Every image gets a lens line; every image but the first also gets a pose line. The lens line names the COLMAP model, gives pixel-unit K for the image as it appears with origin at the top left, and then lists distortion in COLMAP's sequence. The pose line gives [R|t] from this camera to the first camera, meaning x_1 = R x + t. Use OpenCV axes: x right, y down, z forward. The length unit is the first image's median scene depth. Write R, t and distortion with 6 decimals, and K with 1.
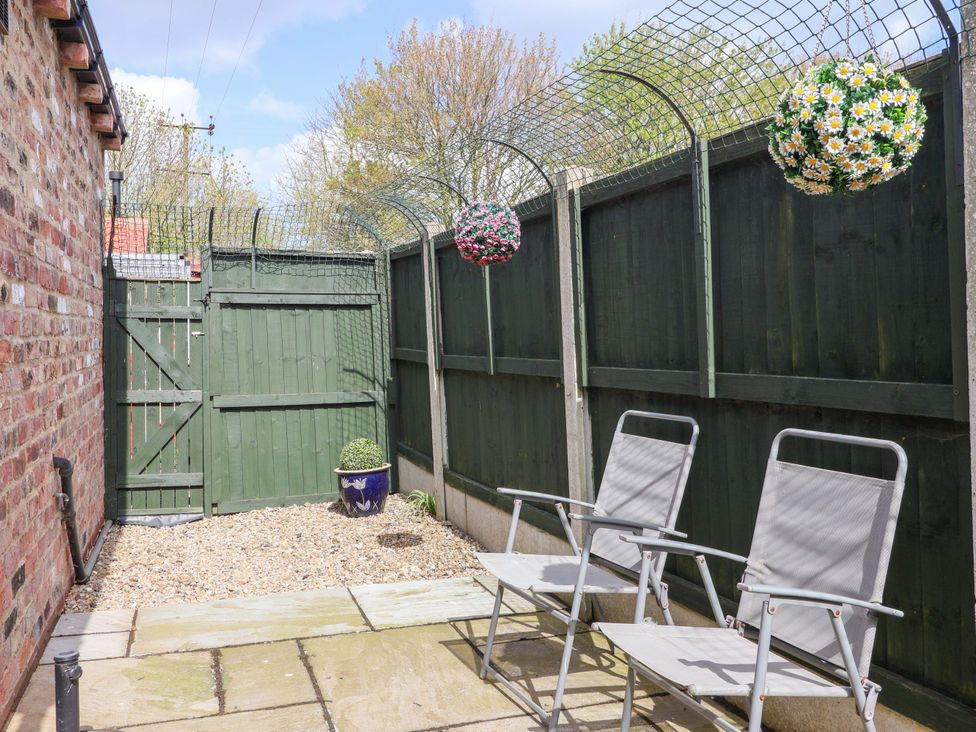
lens RADIAL K [[897.6, 0, 488.0], [0, 897.6, 366.0], [0, 0, 1]] dist [0.003158, -0.000675]
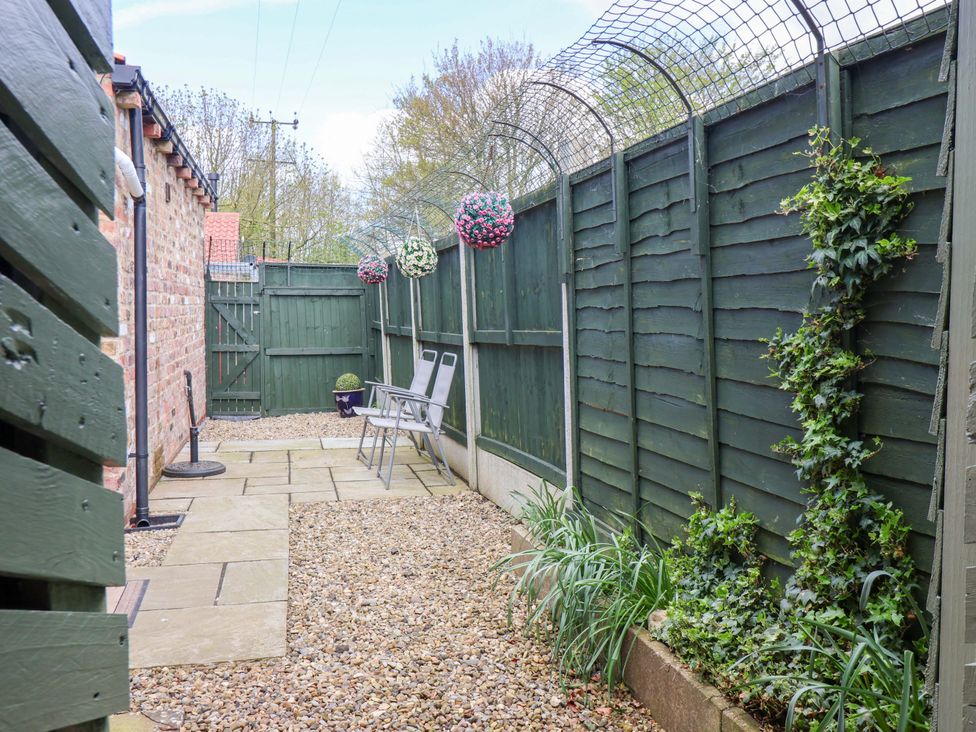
lens RADIAL K [[897.6, 0, 488.0], [0, 897.6, 366.0], [0, 0, 1]] dist [0.003158, -0.000675]
pose [[0.995251, 0.011131, -0.096704, 0.291580], [-0.008094, 0.999463, 0.031741, 0.009020], [0.097006, -0.030808, 0.994807, -0.690726]]
